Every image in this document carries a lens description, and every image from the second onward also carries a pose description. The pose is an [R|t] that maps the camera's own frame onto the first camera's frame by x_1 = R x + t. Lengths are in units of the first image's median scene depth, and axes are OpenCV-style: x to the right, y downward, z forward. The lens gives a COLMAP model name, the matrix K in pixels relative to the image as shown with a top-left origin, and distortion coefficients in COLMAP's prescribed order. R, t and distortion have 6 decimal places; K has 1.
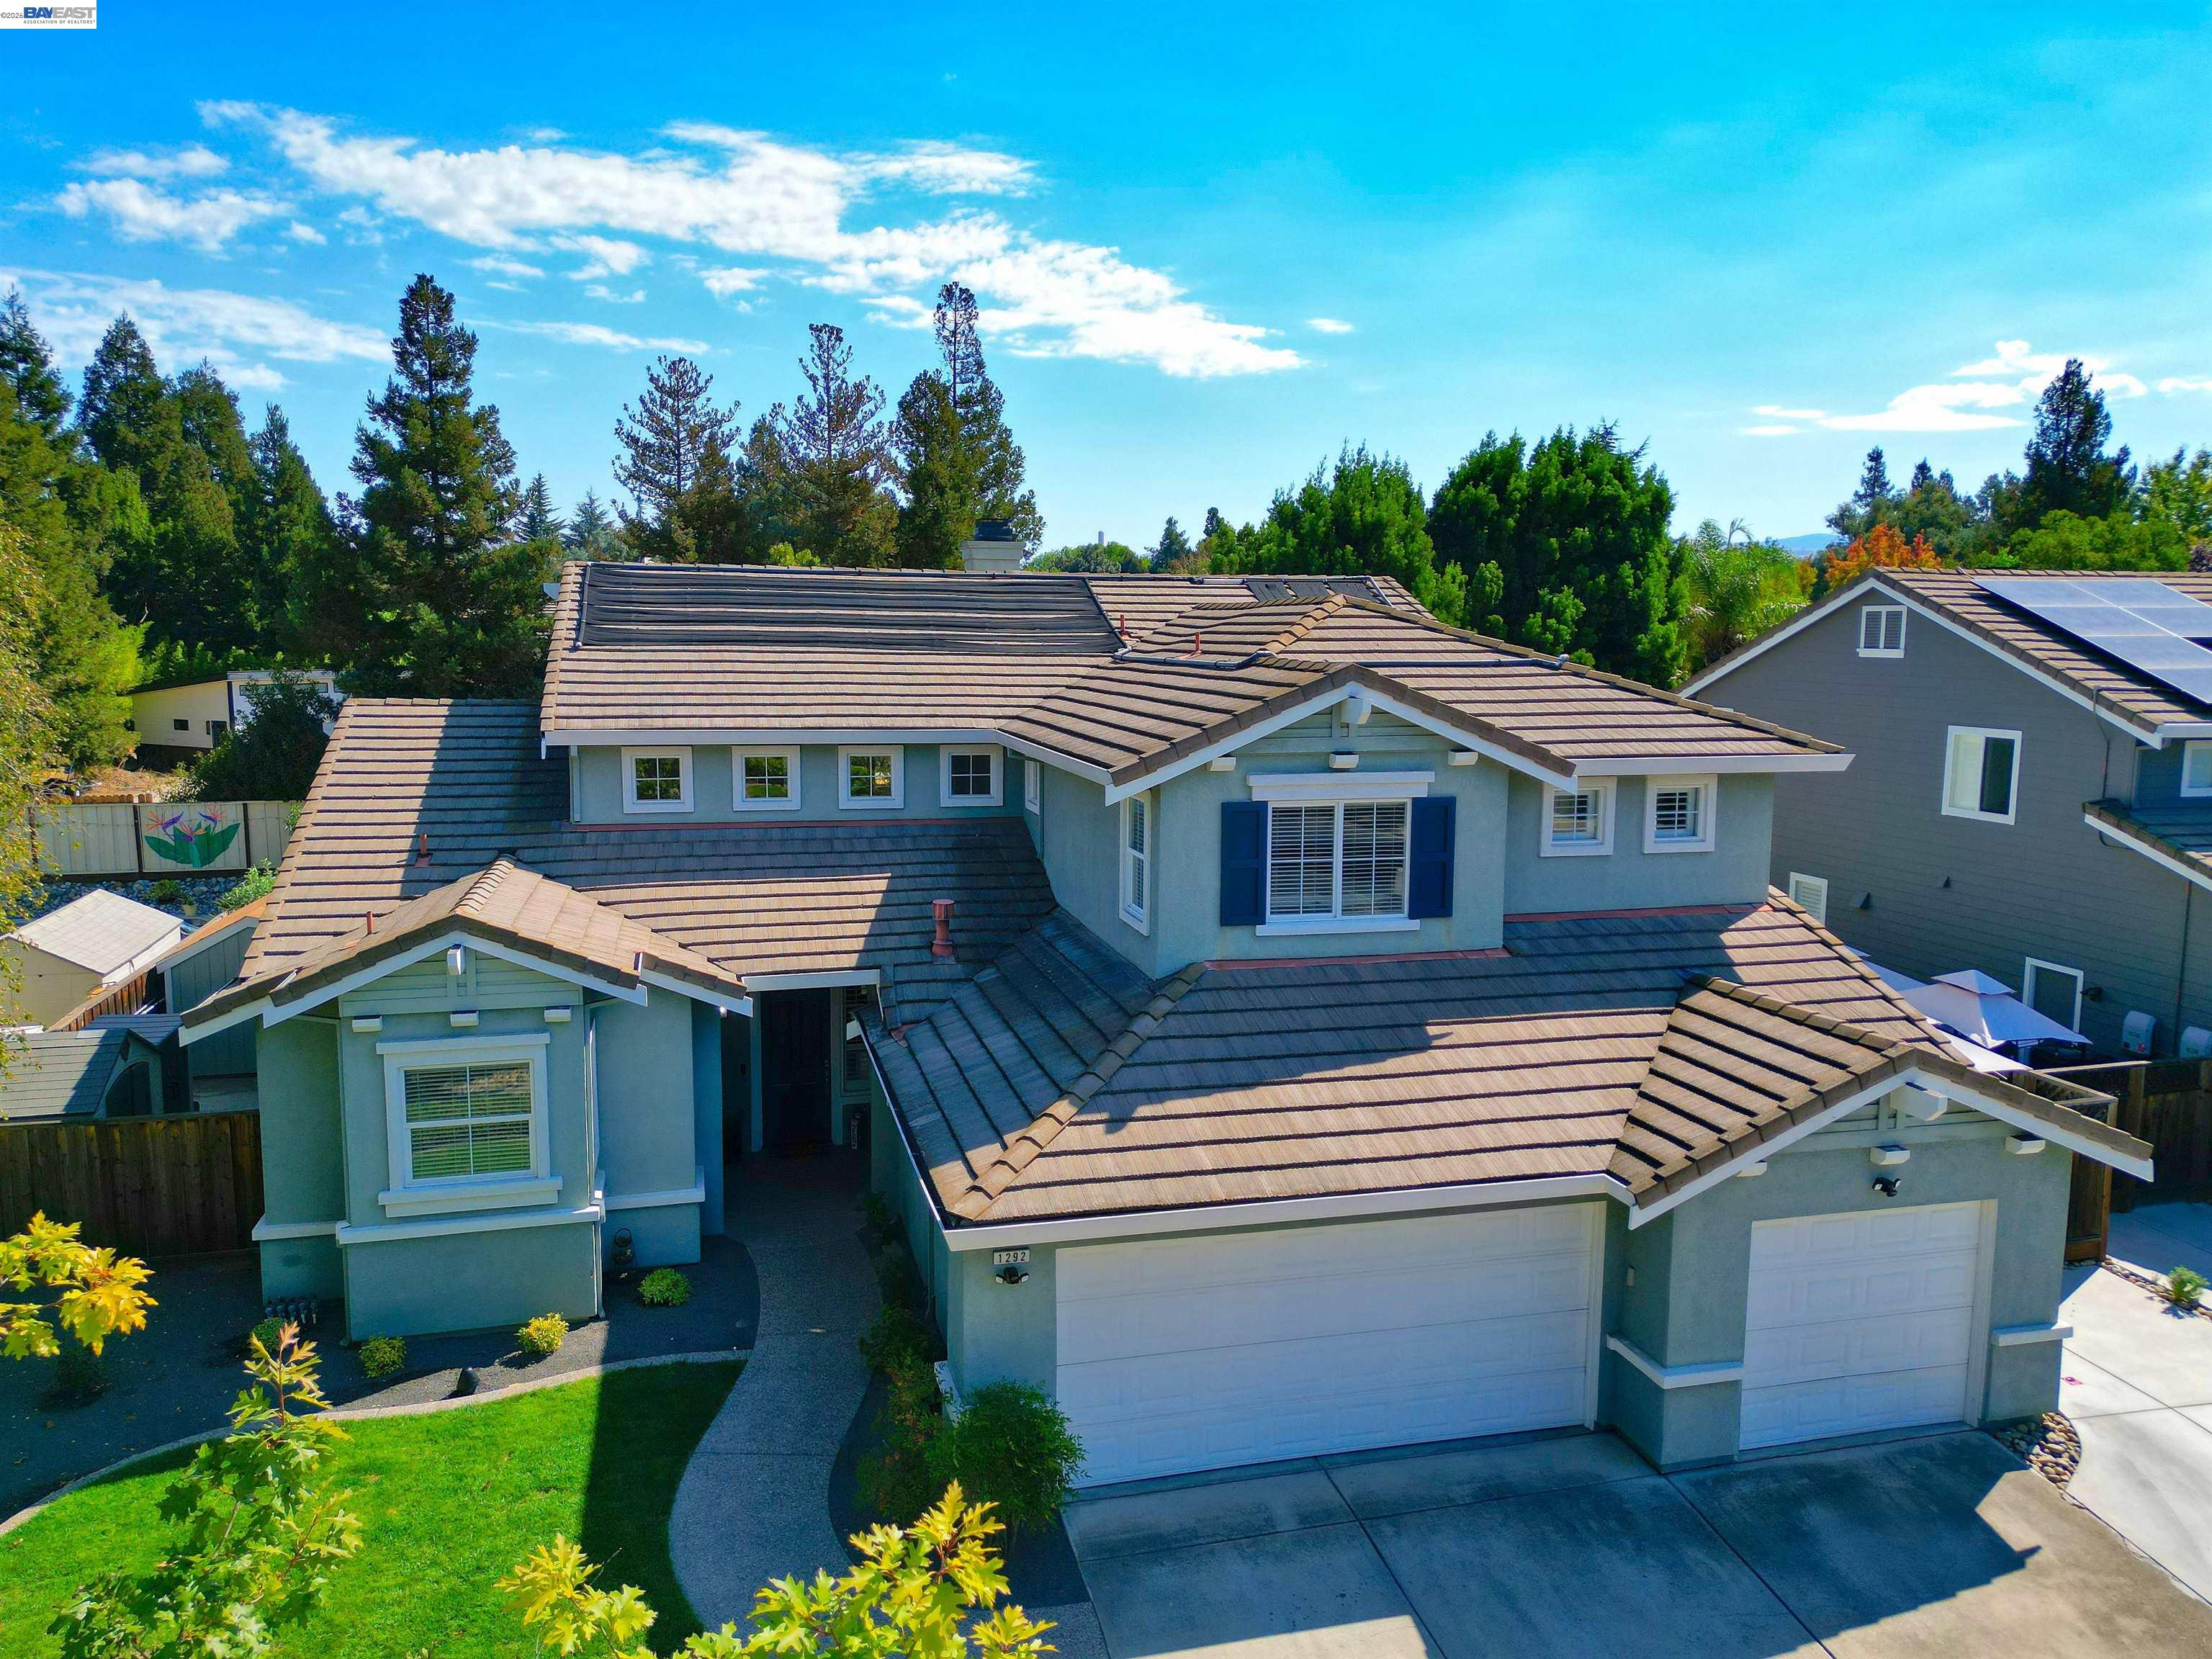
lens RADIAL K [[1556.5, 0, 1098.1], [0, 1556.5, 817.6], [0, 0, 1]] dist [0.064693, -0.055906]
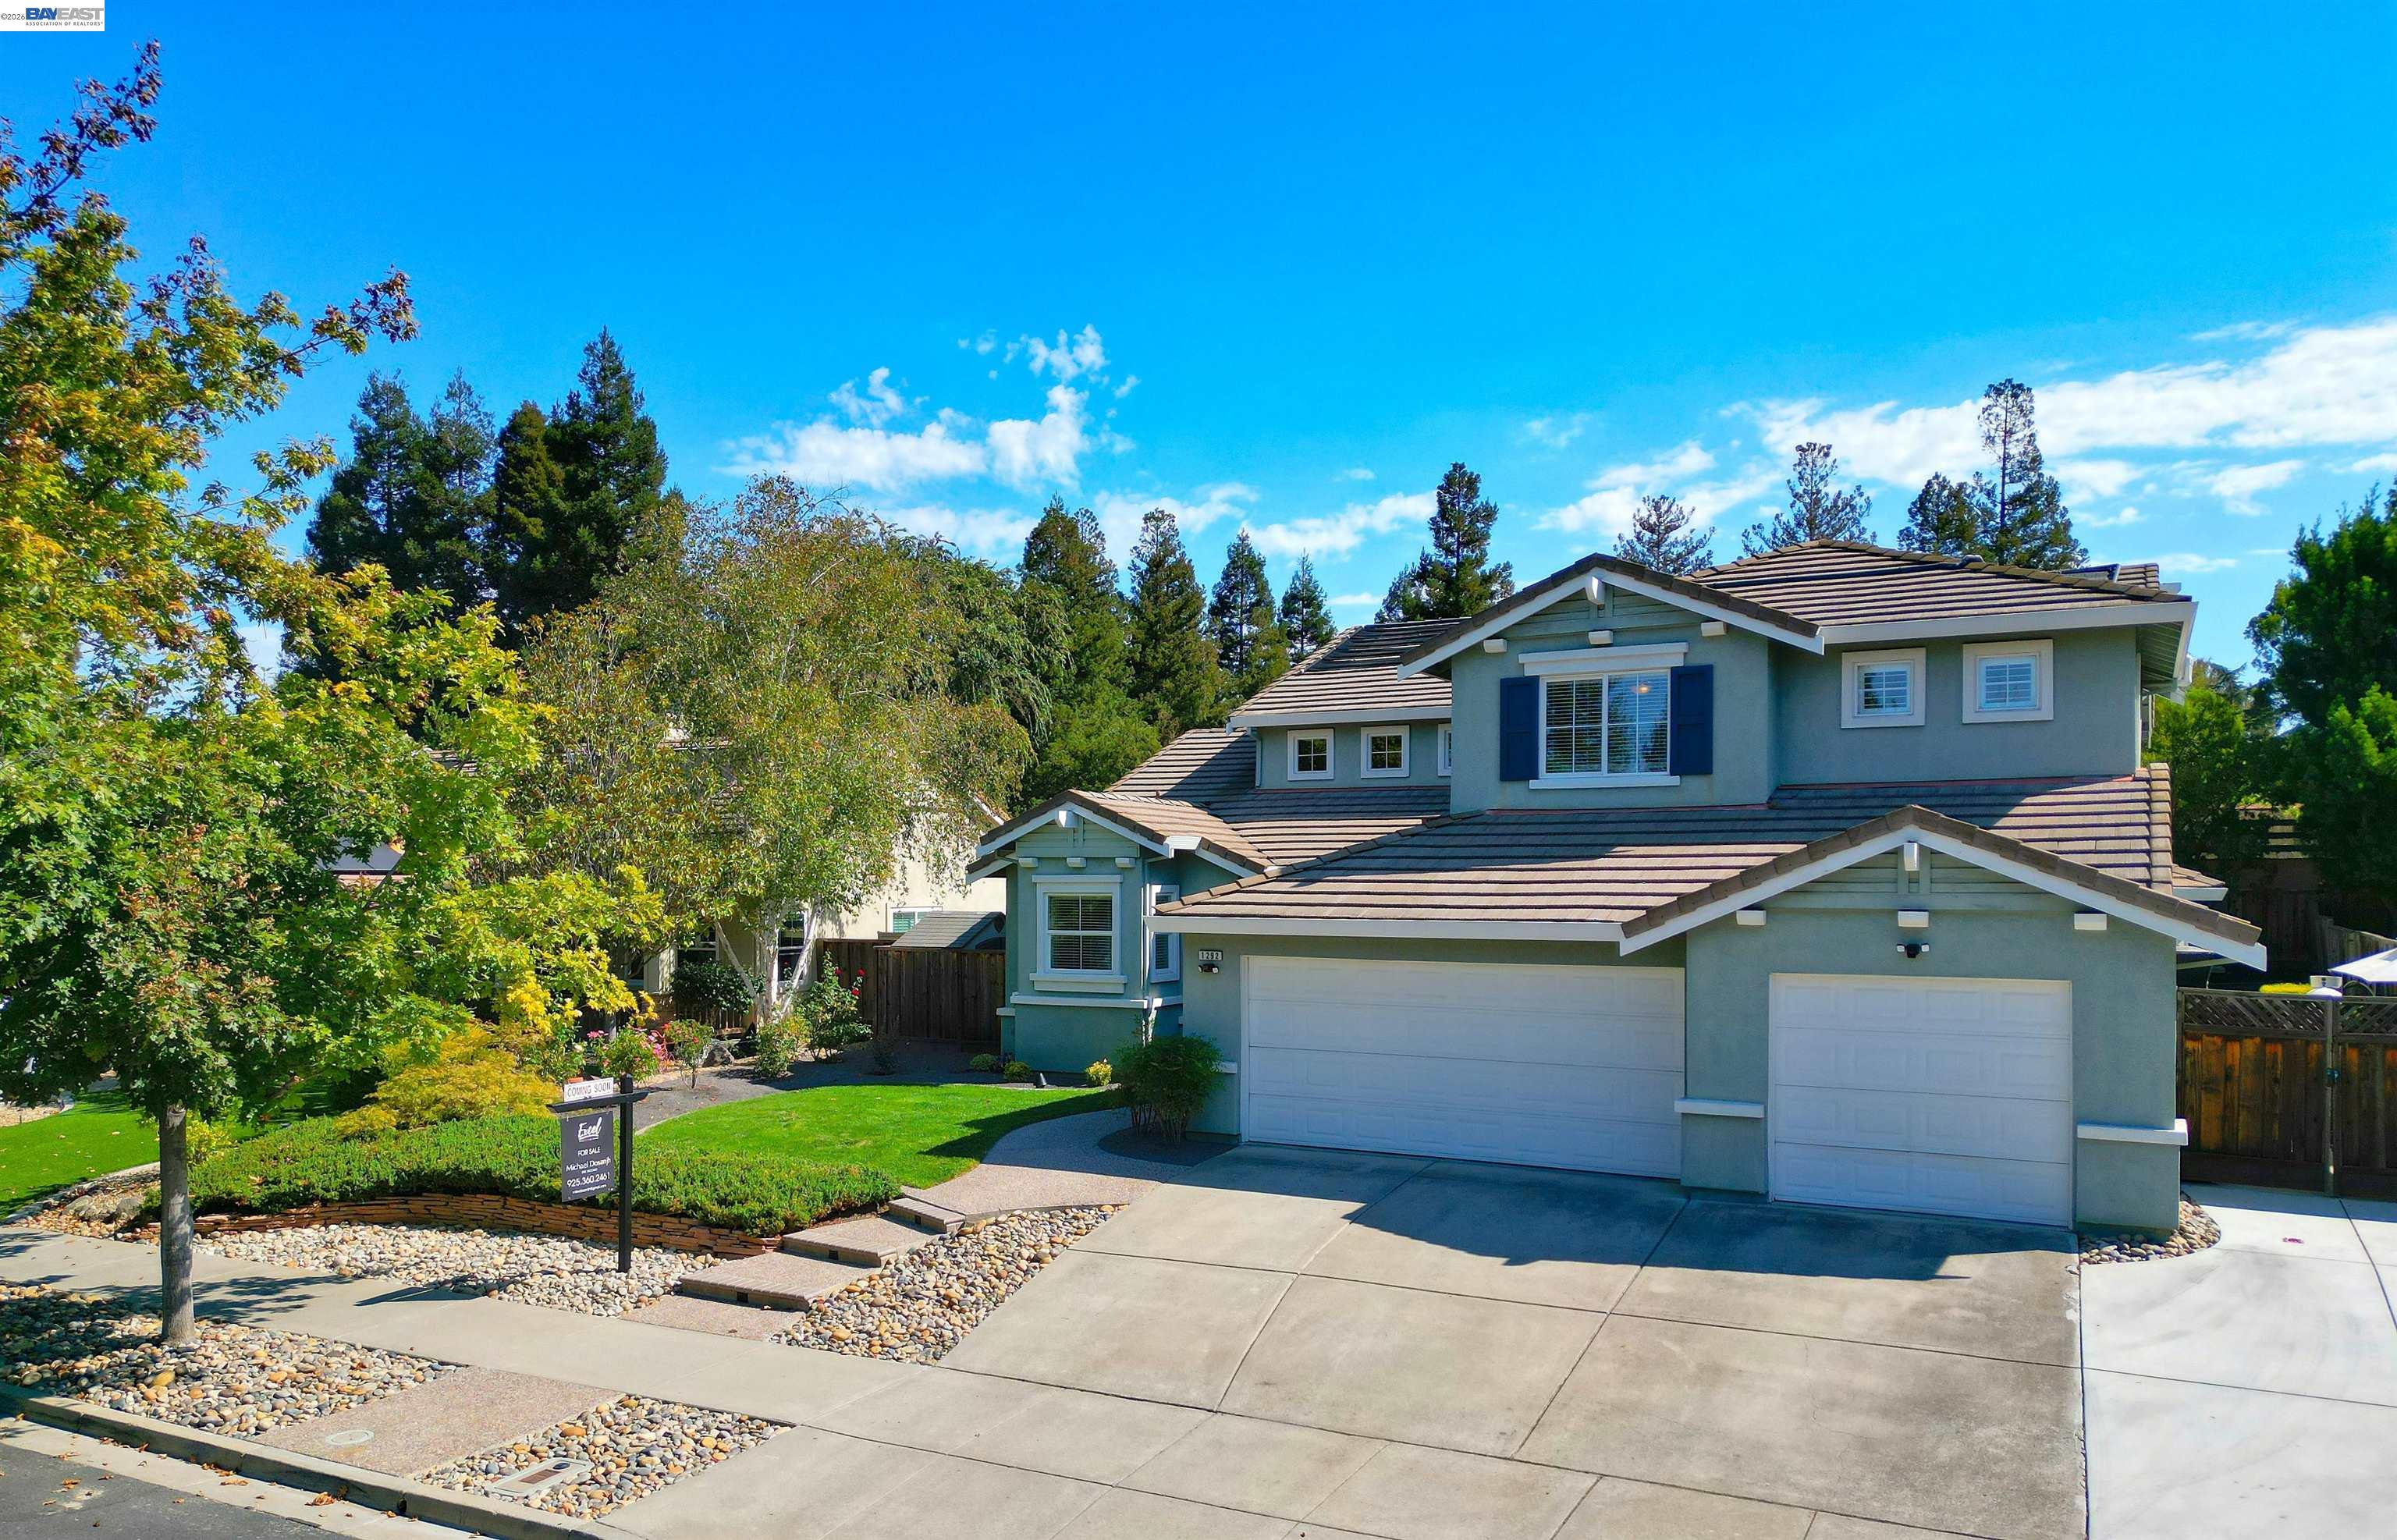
lens RADIAL K [[1688.4, 0, 1202.2], [0, 1688.4, 892.6], [0, 0, 1]] dist [0.093411, -0.100191]
pose [[0.736890, -0.001256, -0.676011, 0.761679], [-0.077781, 0.993199, -0.086632, 0.274453], [0.671523, 0.116419, 0.731781, -0.119539]]
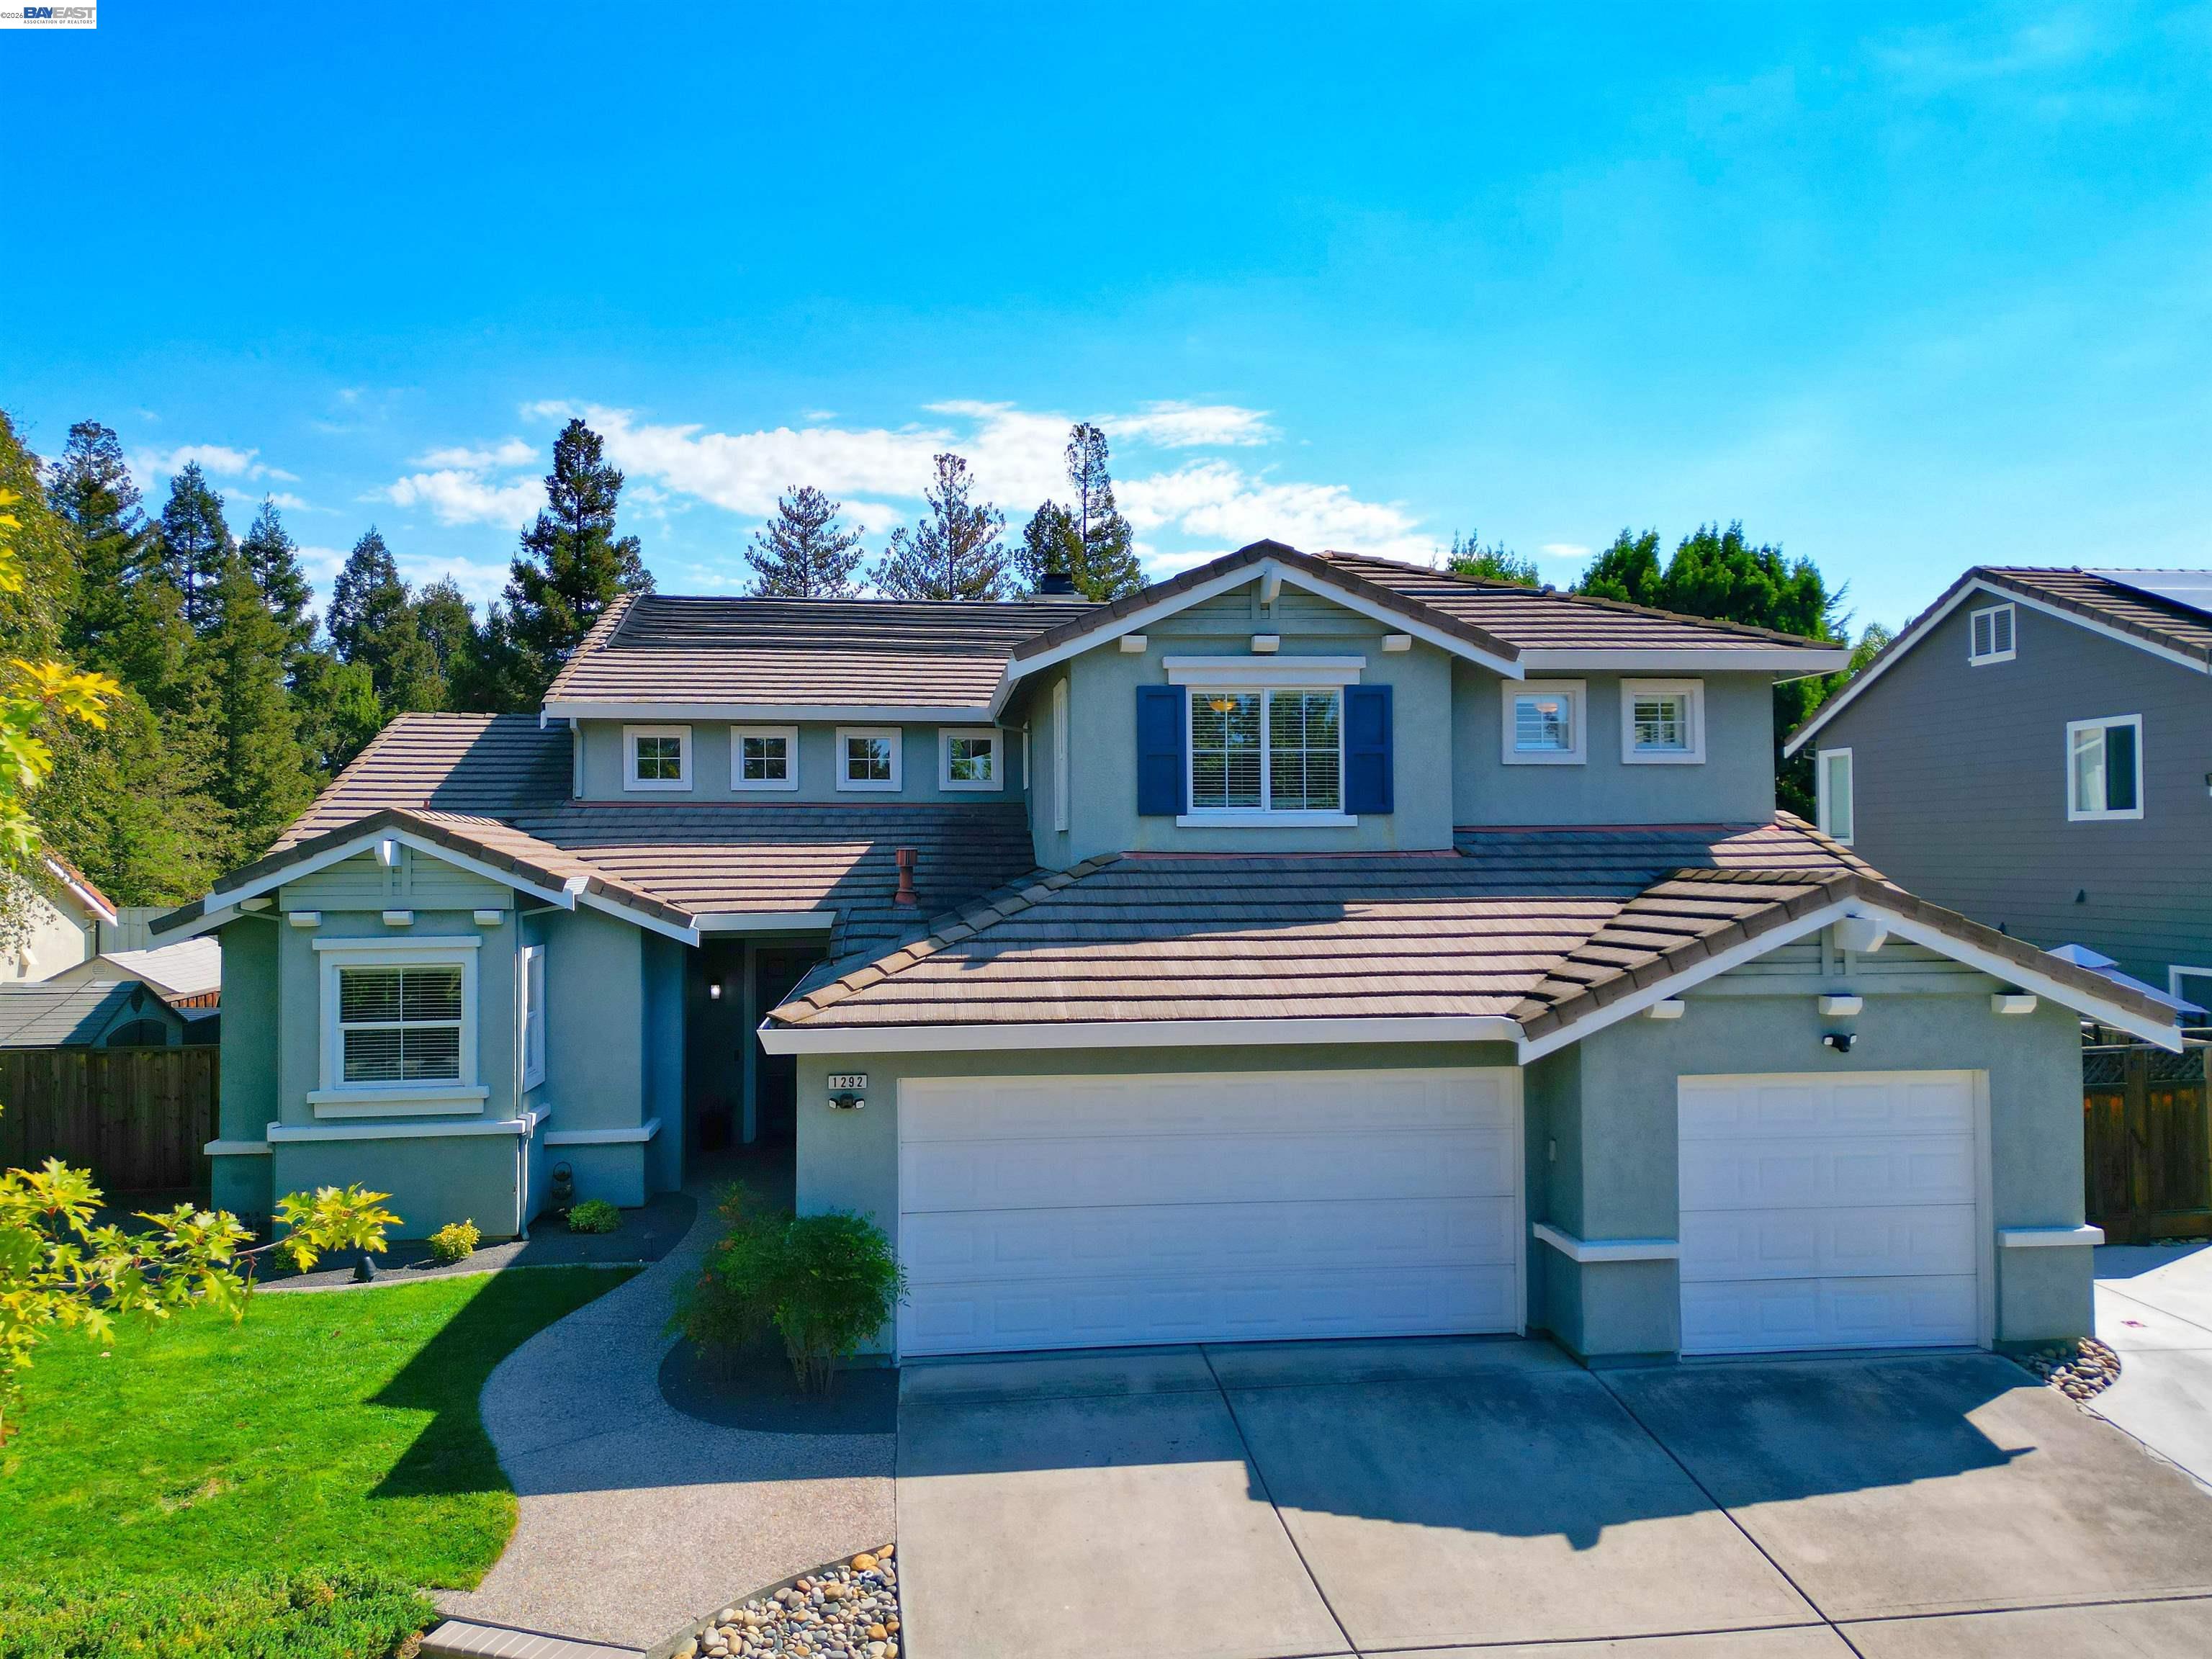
lens RADIAL K [[1586.6, 0, 1098.2], [0, 1586.6, 820.5], [0, 0, 1]] dist [0.072401, -0.065524]
pose [[0.990130, -0.017474, -0.139056, 0.179255], [-0.002270, 0.990067, -0.140579, 0.198044], [0.140131, 0.139507, 0.980256, 0.035287]]
